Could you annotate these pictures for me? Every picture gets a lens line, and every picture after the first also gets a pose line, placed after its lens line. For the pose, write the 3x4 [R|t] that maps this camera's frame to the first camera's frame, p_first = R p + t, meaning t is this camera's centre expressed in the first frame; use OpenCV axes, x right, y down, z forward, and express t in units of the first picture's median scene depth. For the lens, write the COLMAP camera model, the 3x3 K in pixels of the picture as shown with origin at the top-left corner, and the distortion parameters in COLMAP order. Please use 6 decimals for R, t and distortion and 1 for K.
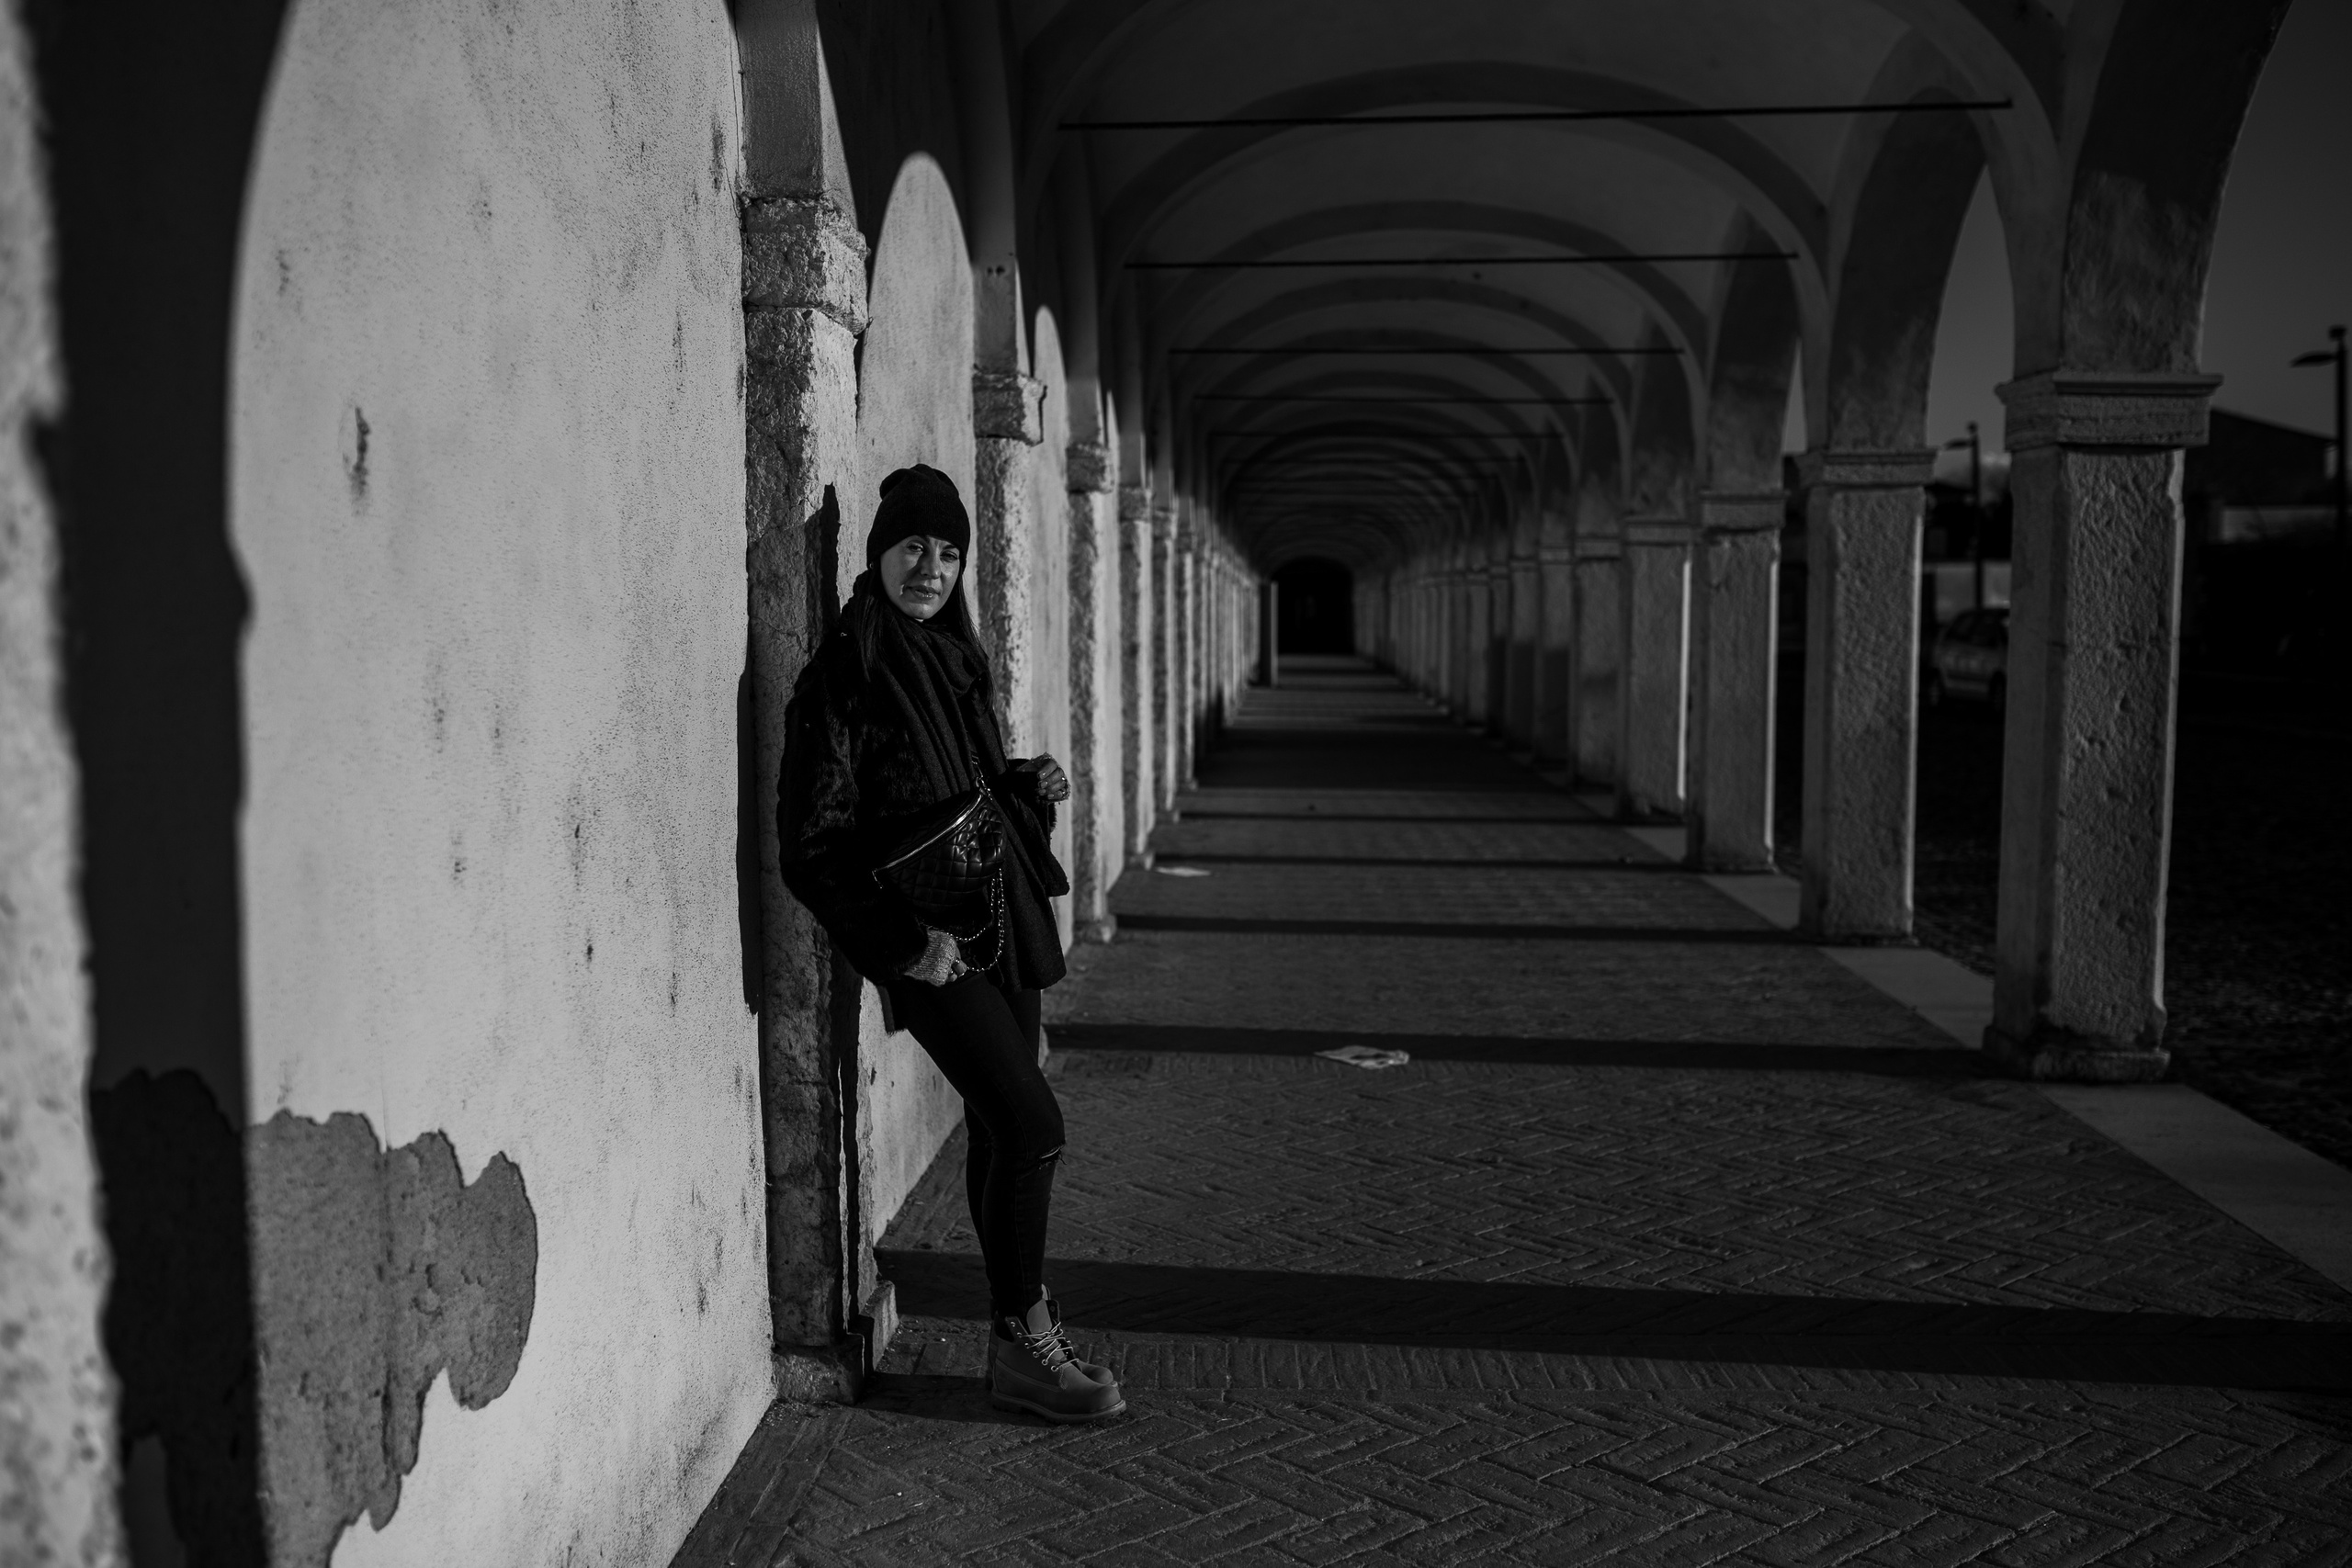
lens RADIAL K [[2253.7, 0, 1185.0], [0, 2253.7, 787.0], [0, 0, 1]] dist [-0.069231, 0.106764]
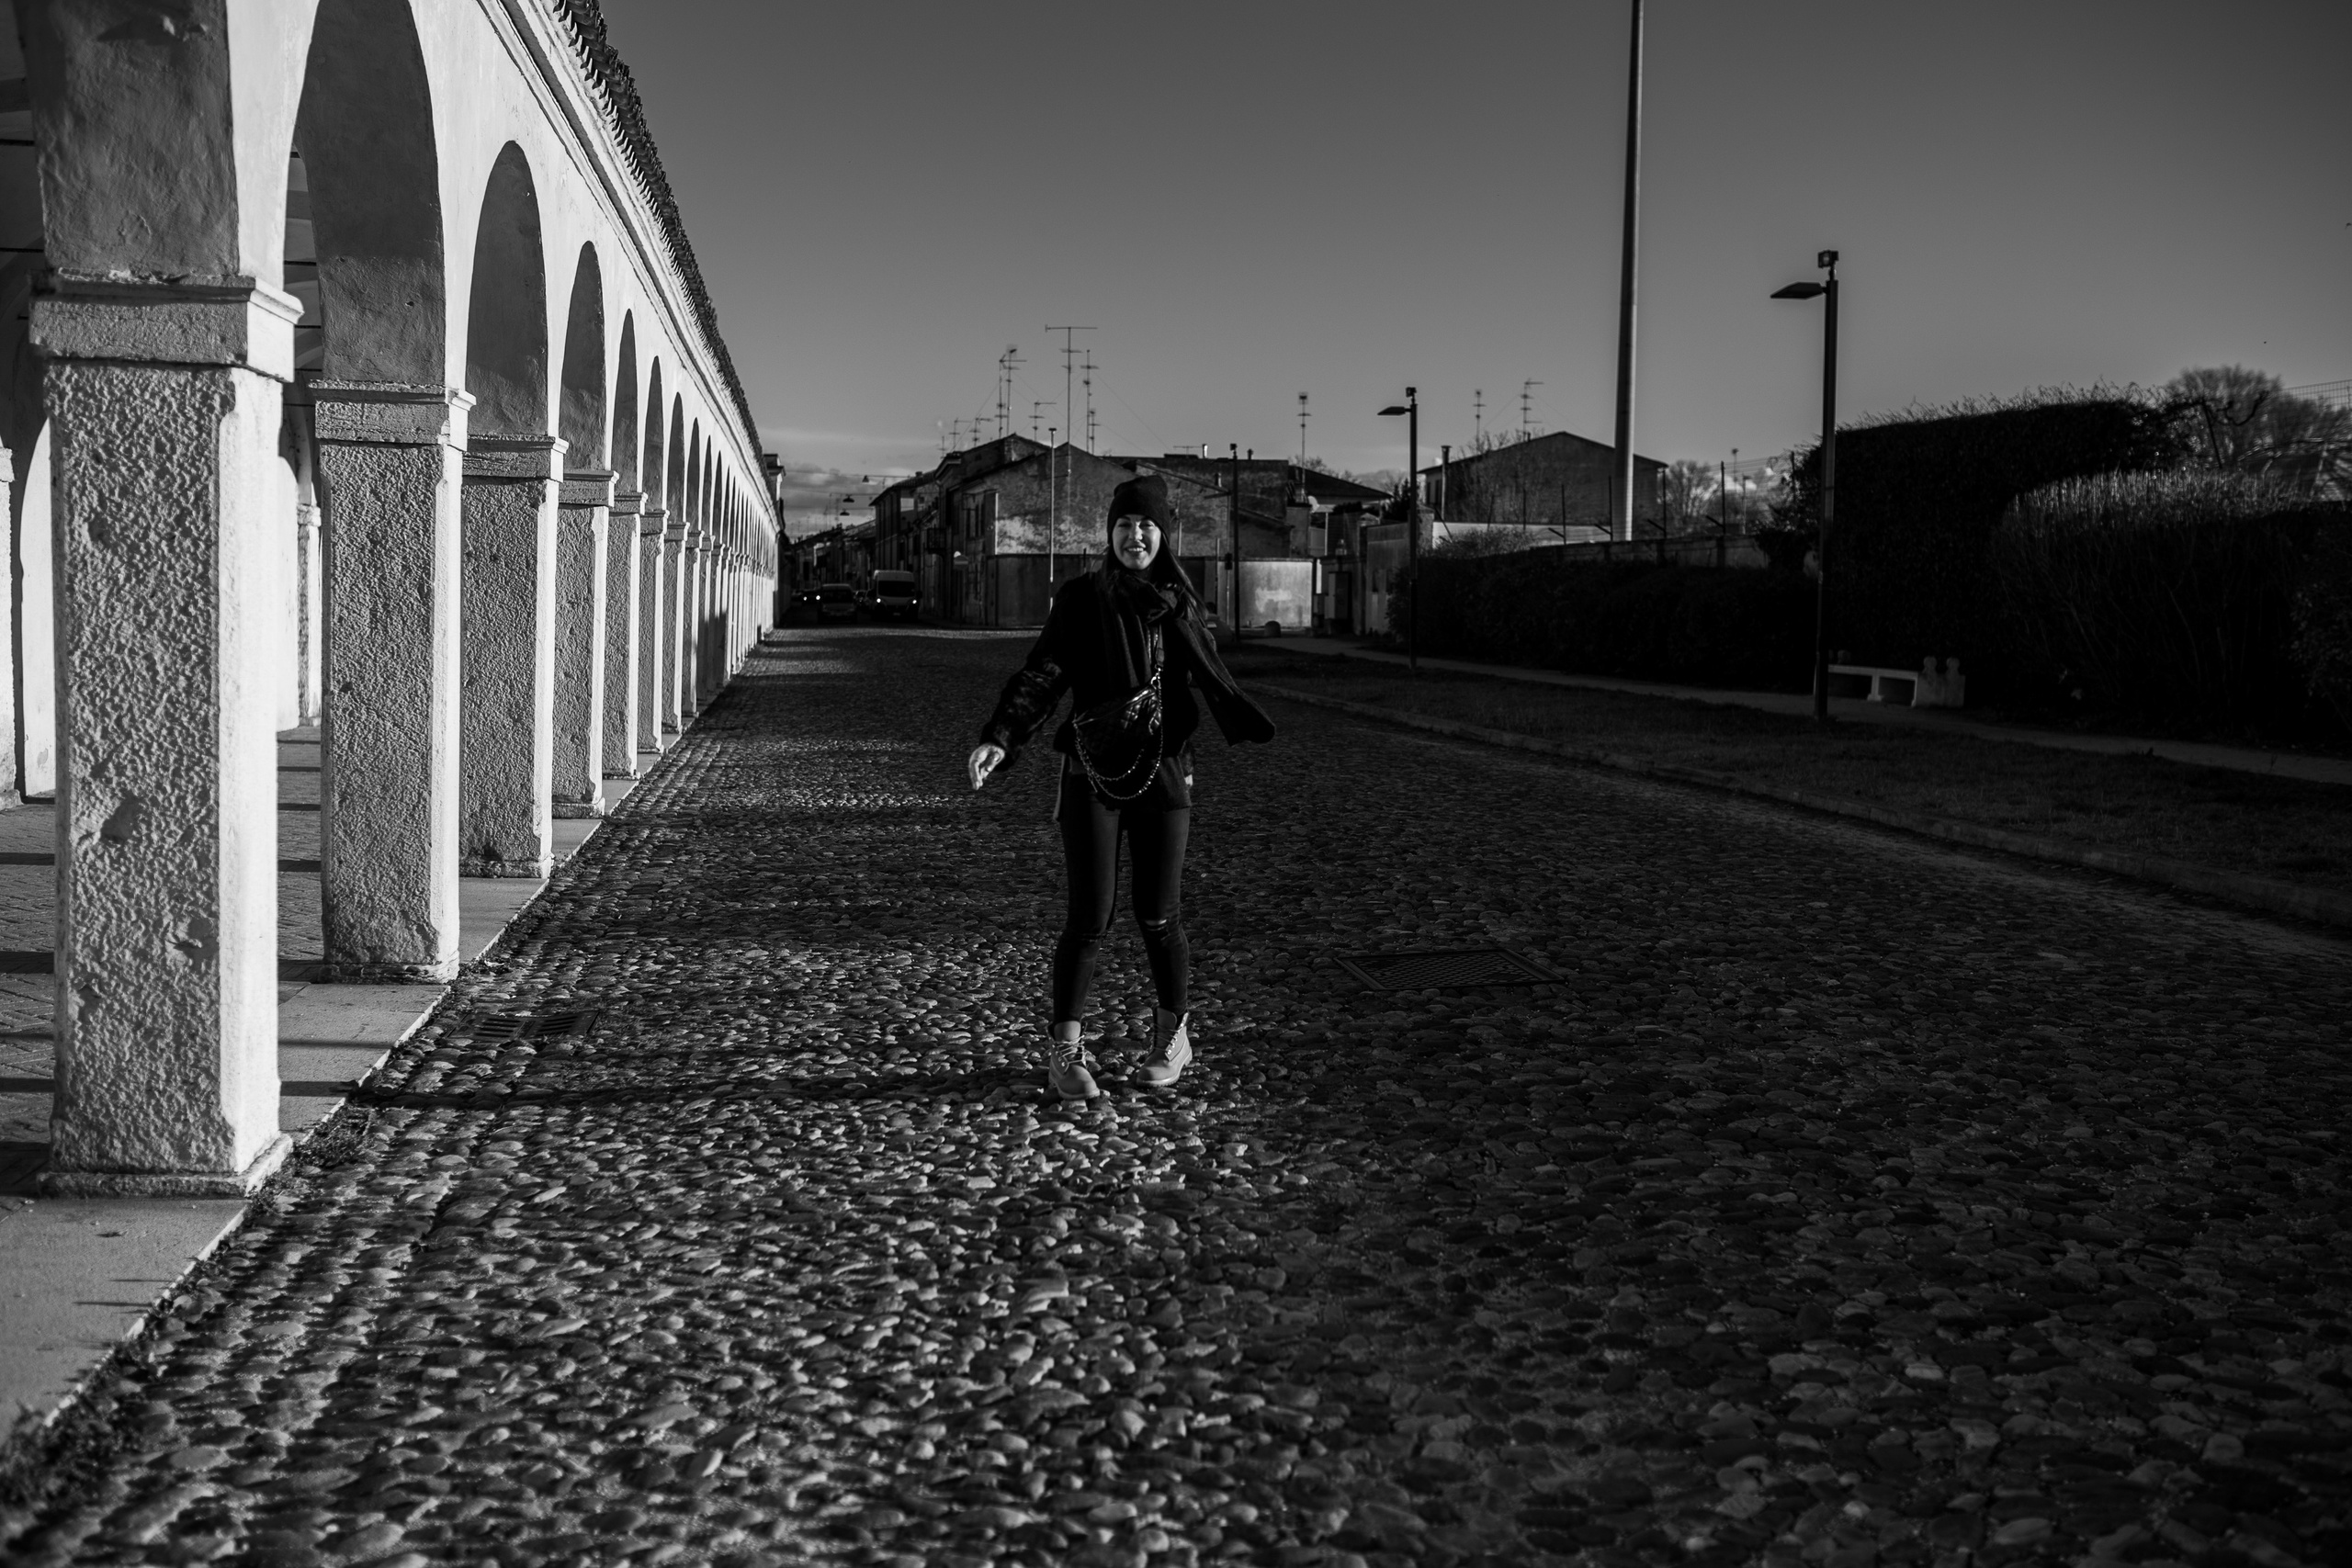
lens RADIAL K [[2252.0, 0, 1191.7], [0, 2252.0, 786.5], [0, 0, 1]] dist [-0.064454, 0.093428]
pose [[0.978102, 0.012815, 0.207730, 0.385732], [-0.014568, 0.999870, 0.006910, 0.057126], [-0.207614, -0.009785, 0.978162, -0.776254]]
